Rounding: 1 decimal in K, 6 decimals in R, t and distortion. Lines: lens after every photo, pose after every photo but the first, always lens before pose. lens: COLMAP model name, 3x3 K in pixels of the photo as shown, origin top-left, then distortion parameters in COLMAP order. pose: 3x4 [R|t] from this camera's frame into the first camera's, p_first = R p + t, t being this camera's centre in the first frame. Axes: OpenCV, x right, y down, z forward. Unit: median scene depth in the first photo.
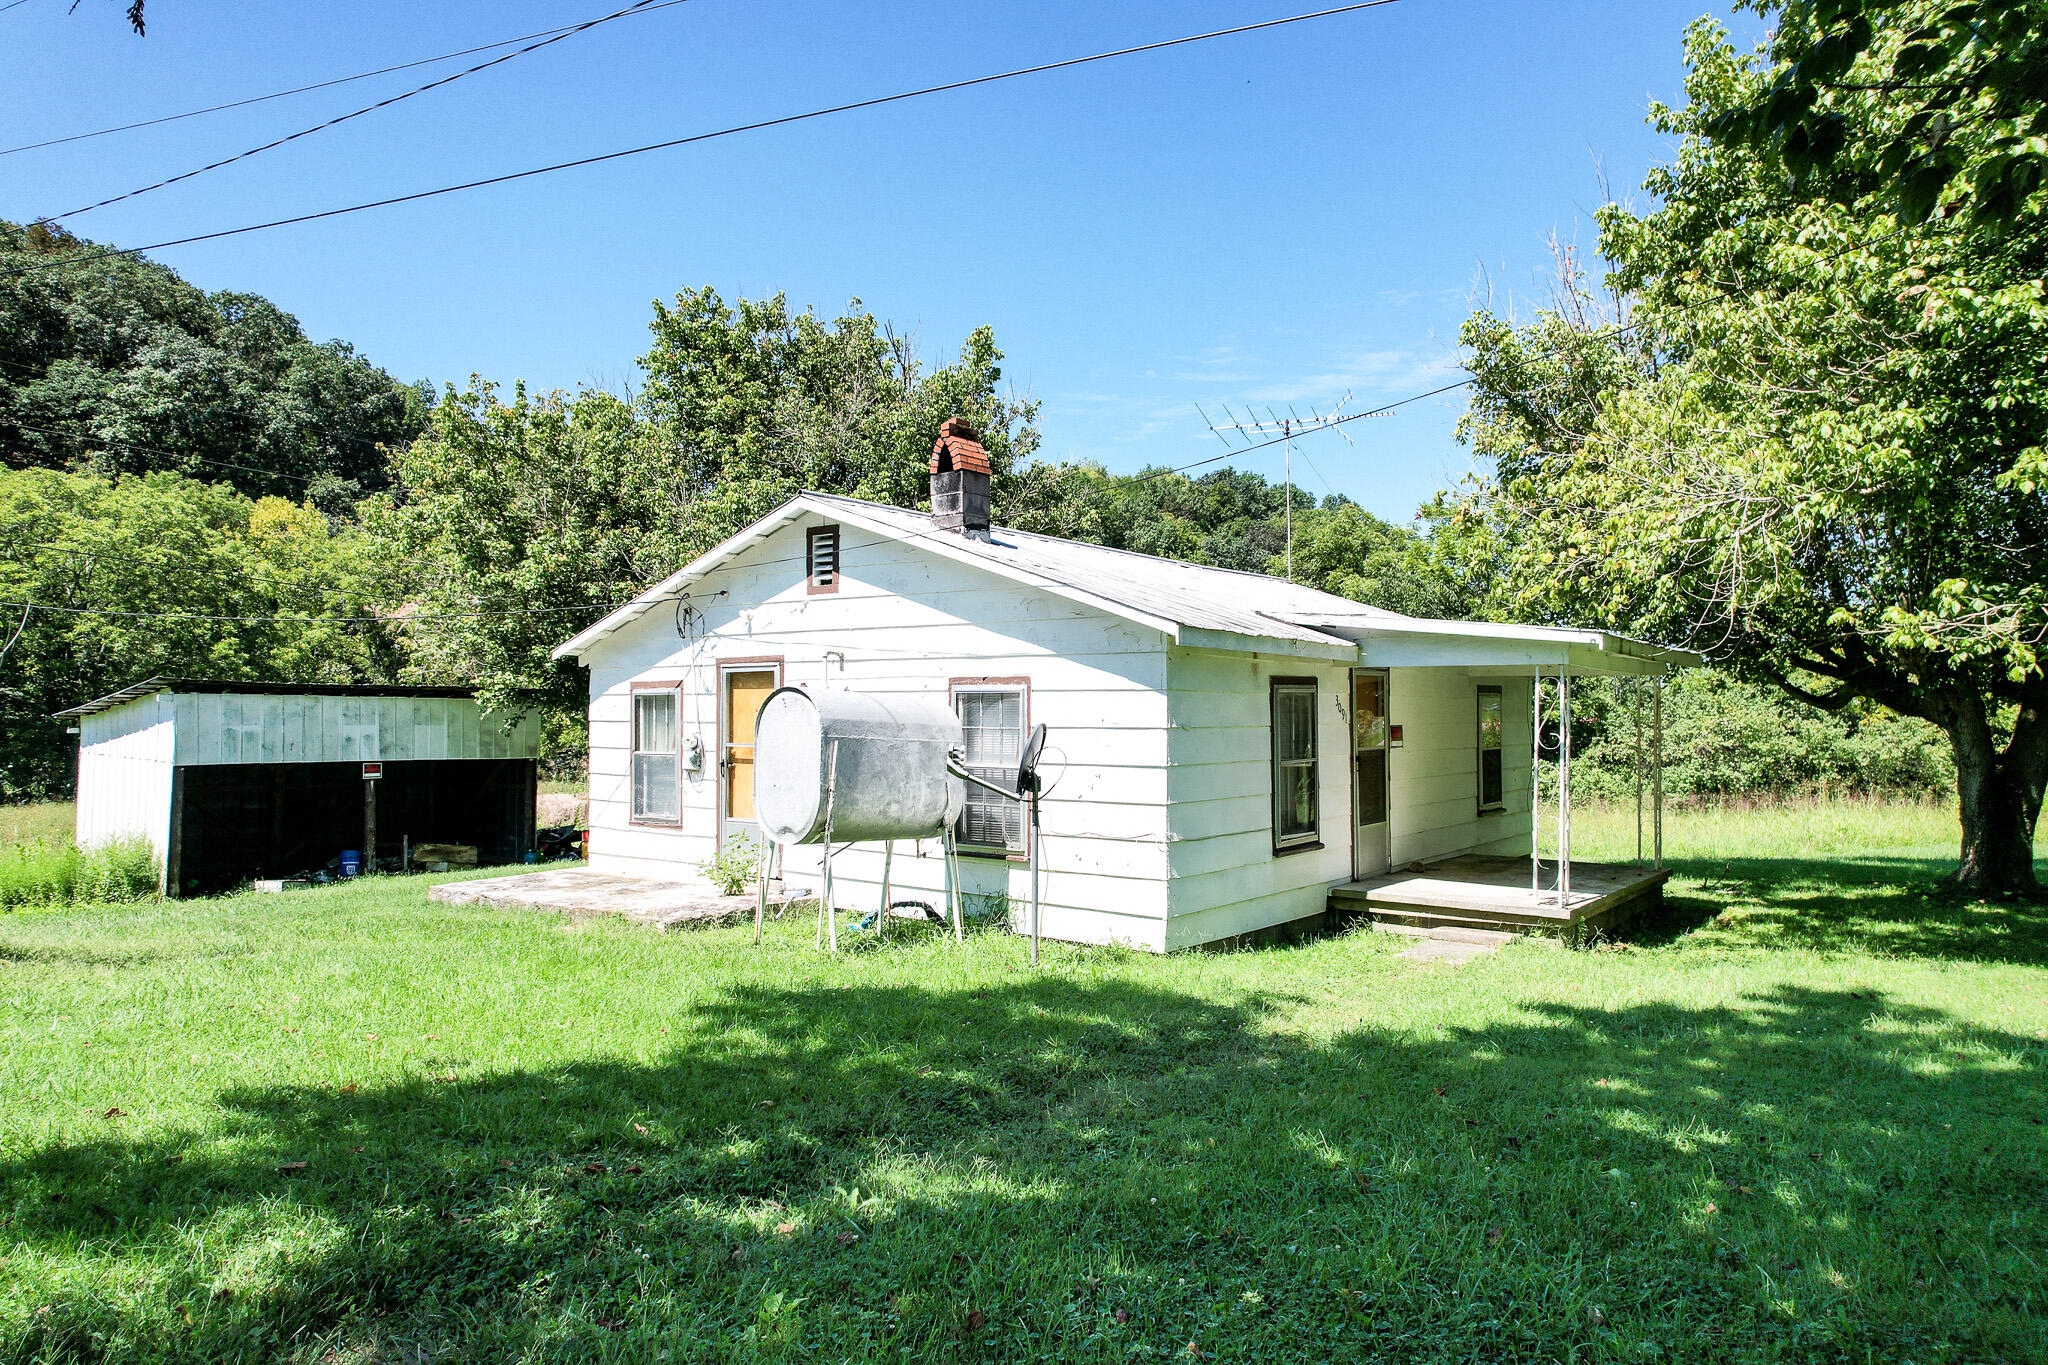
lens RADIAL K [[1297.6, 0, 1030.5], [0, 1297.6, 665.9], [0, 0, 1]] dist [-0.073903, 0.060484]
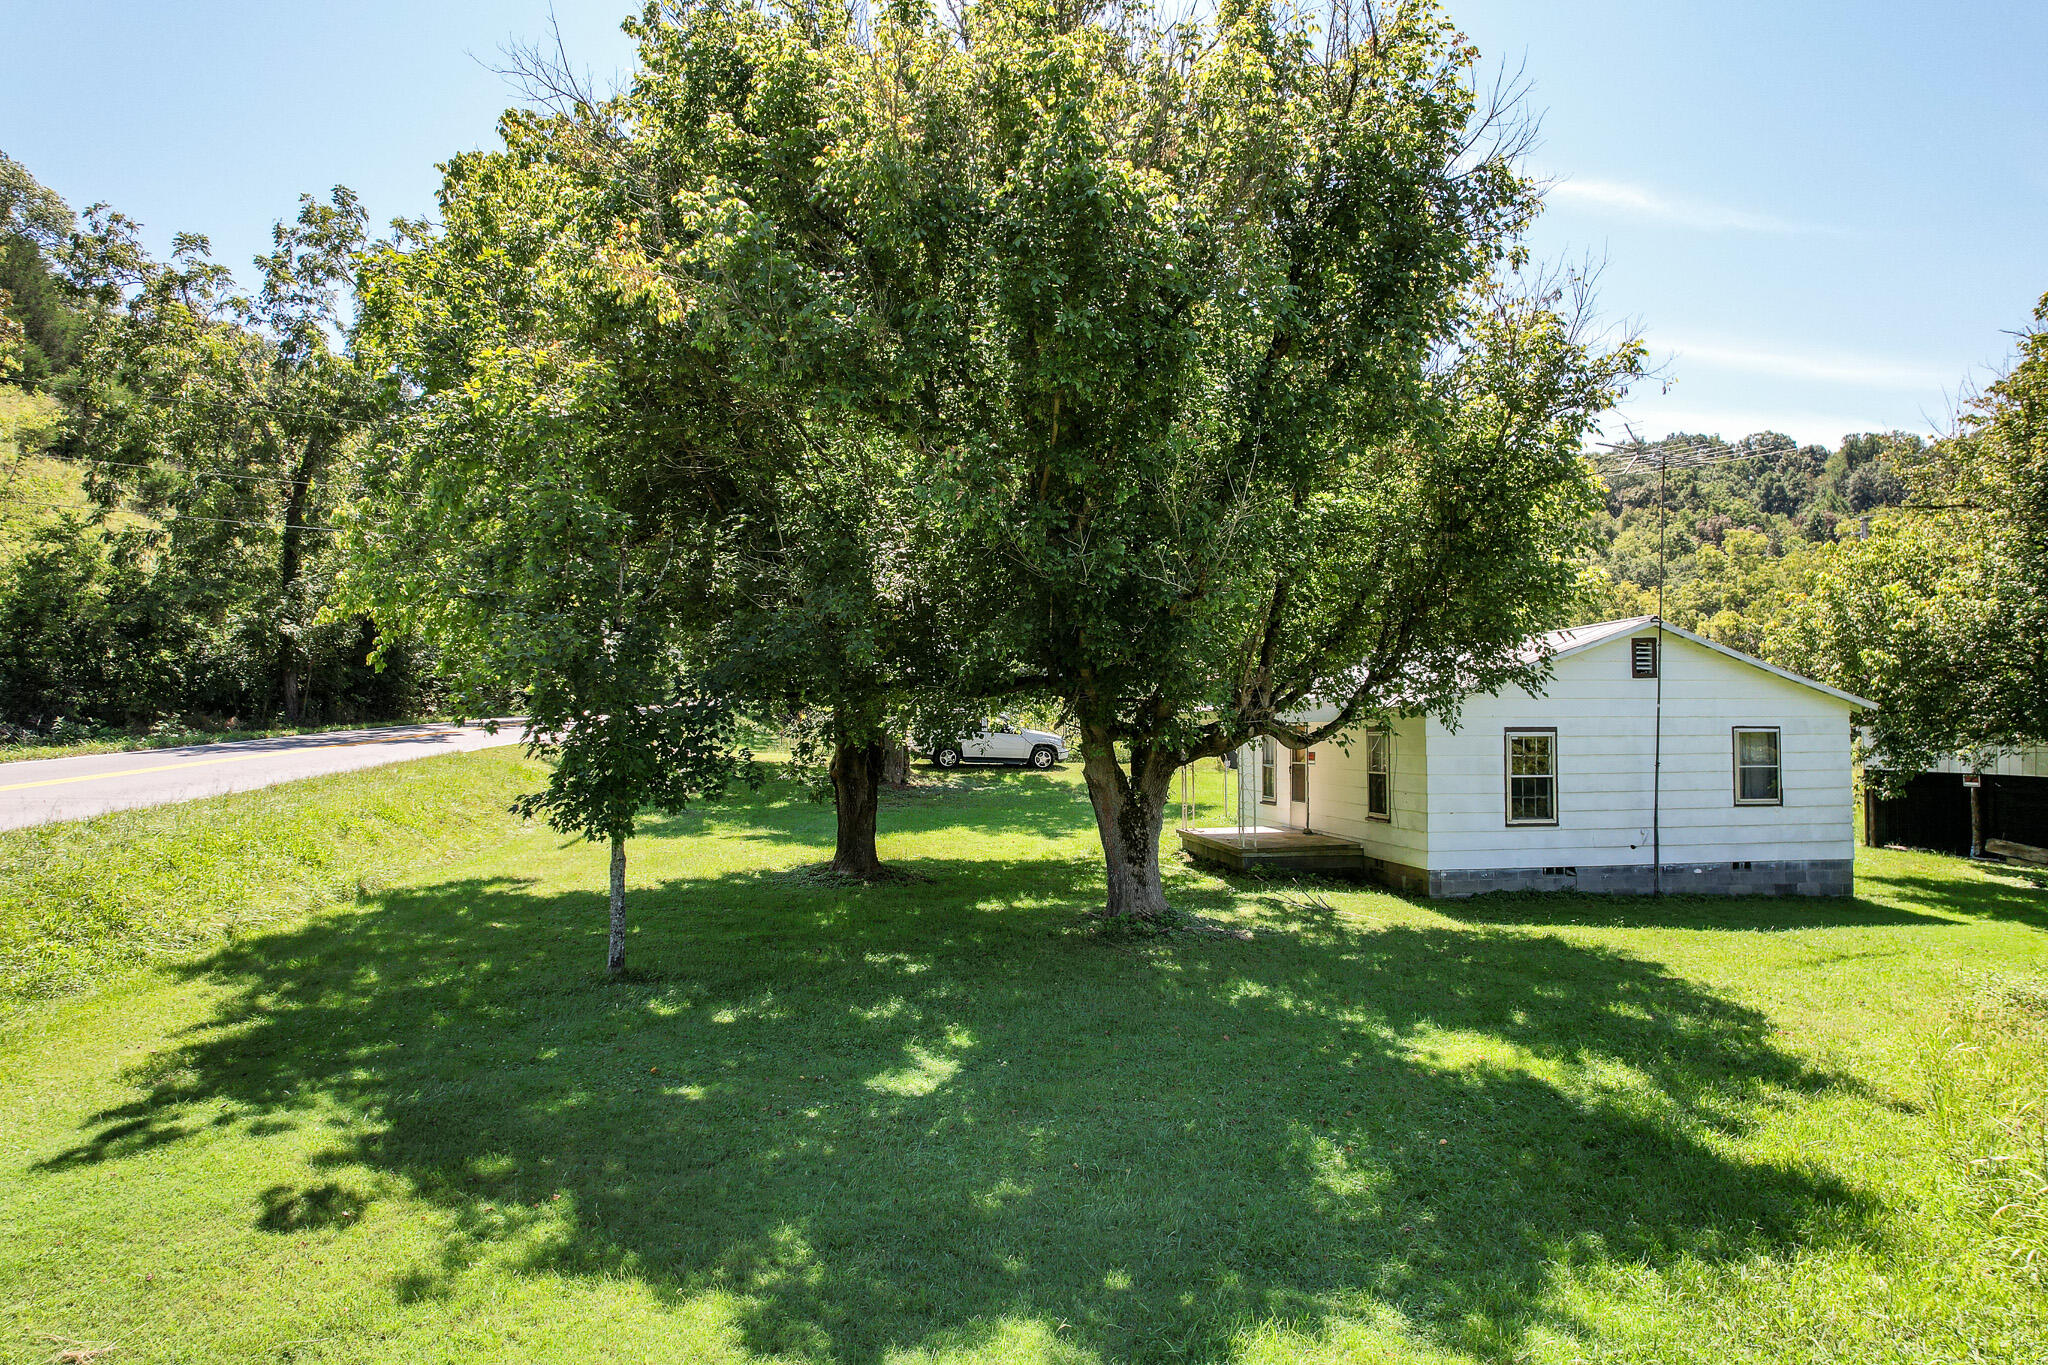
lens RADIAL K [[1297.6, 0, 1035.8], [0, 1297.6, 685.3], [0, 0, 1]] dist [-0.073903, 0.060484]
pose [[-0.701761, -0.021513, -0.712087, 0.391691], [0.032679, 0.997520, -0.062342, 0.010701], [0.711662, -0.067019, -0.699318, 0.418673]]
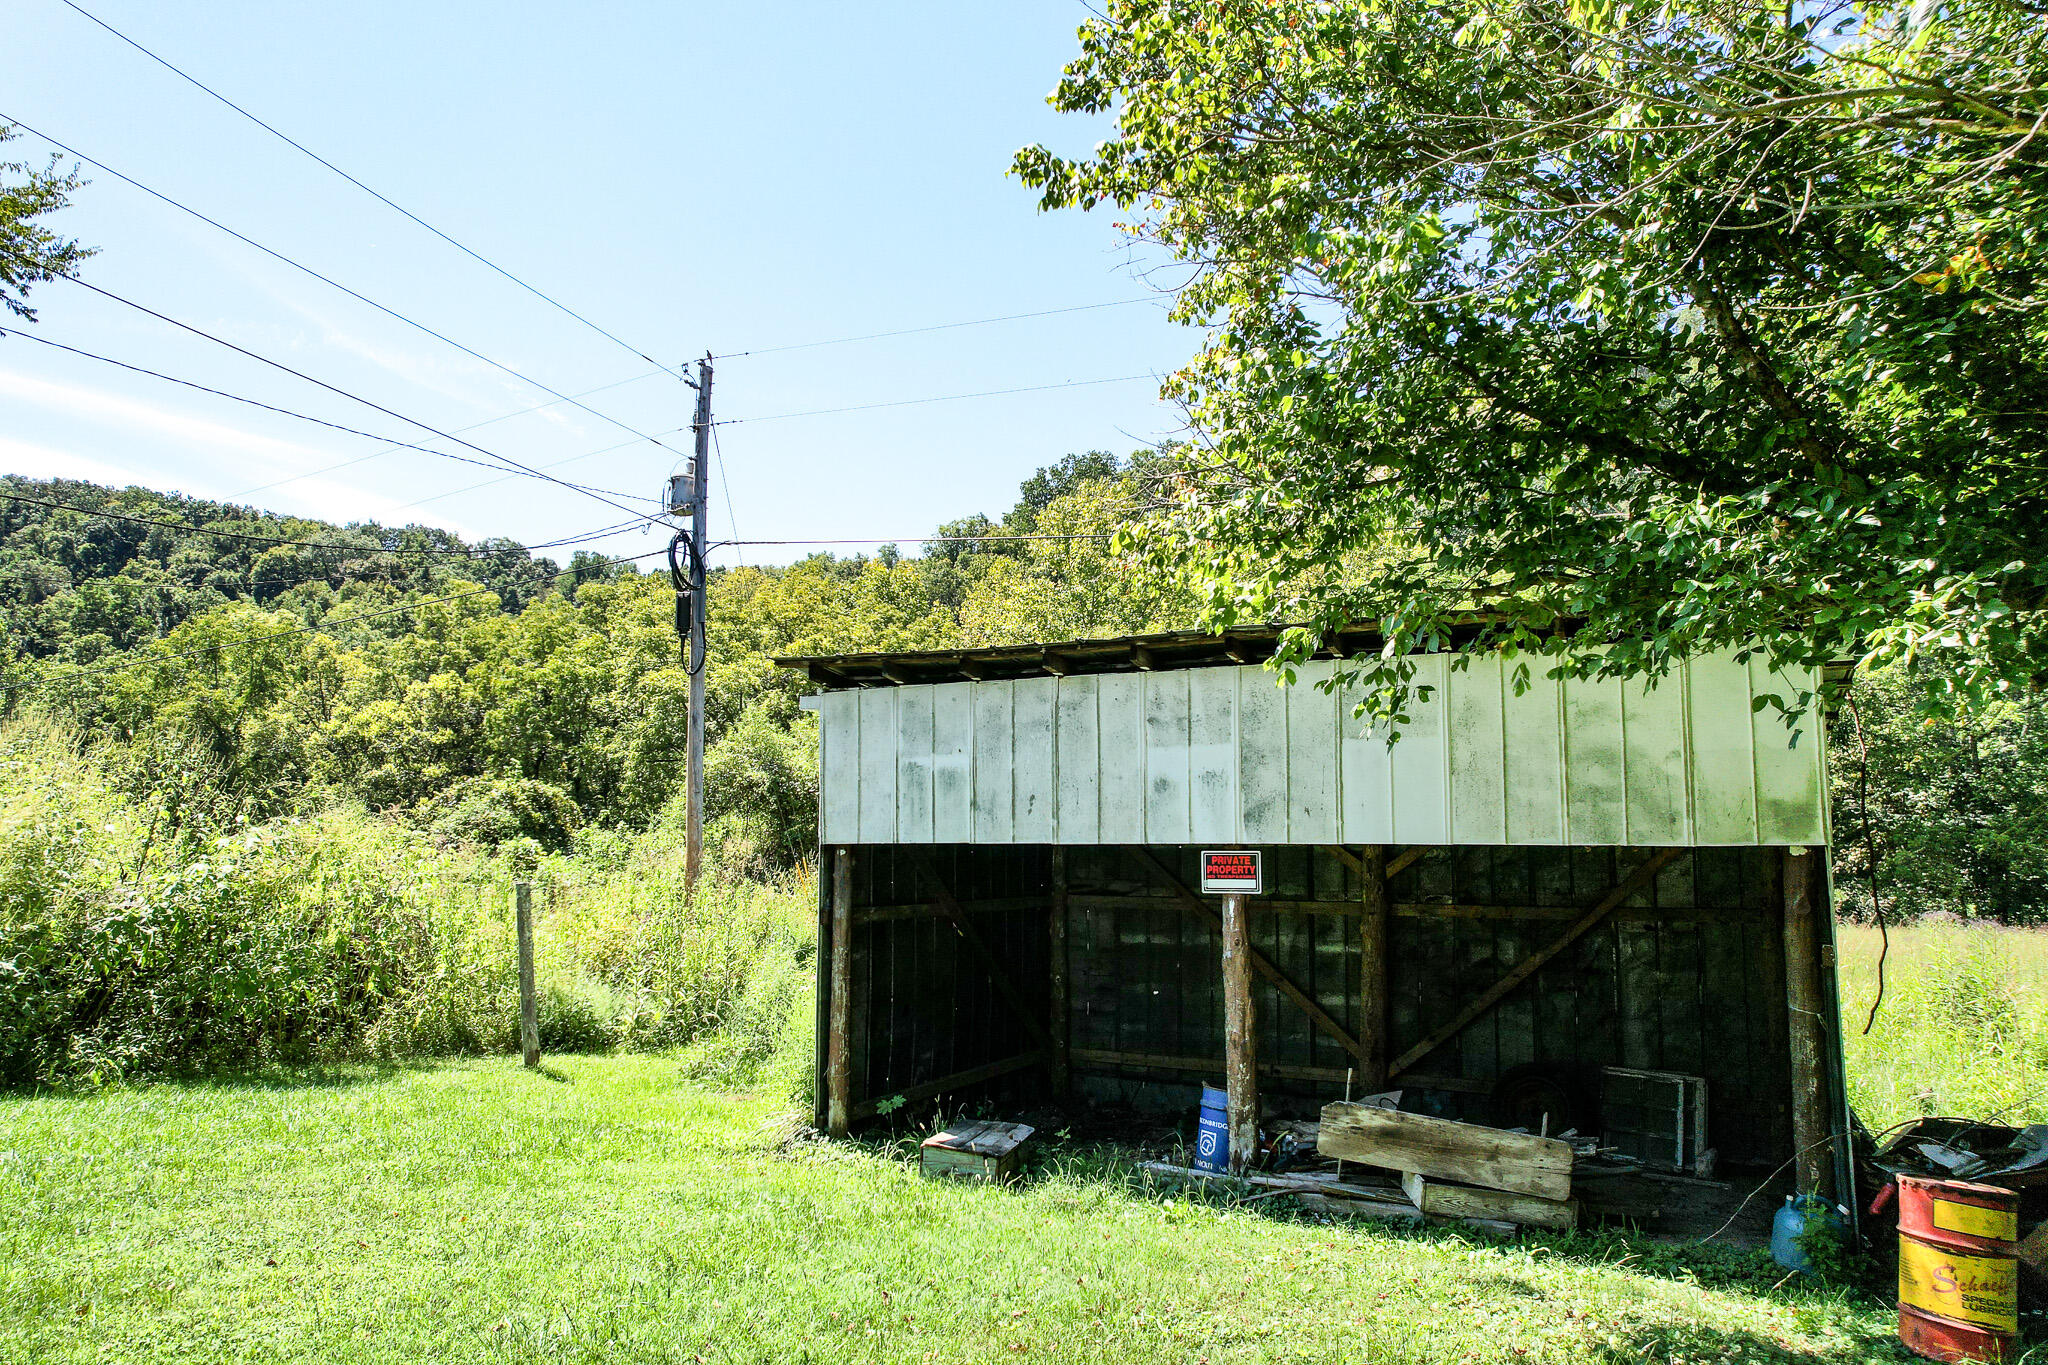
lens RADIAL K [[1297.6, 0, 1035.3], [0, 1297.6, 687.9], [0, 0, 1]] dist [-0.073903, 0.060484]
pose [[0.146871, -0.116520, -0.982269, -0.054081], [0.041004, 0.992901, -0.111650, 0.023268], [0.988305, -0.023879, 0.150606, 0.299900]]
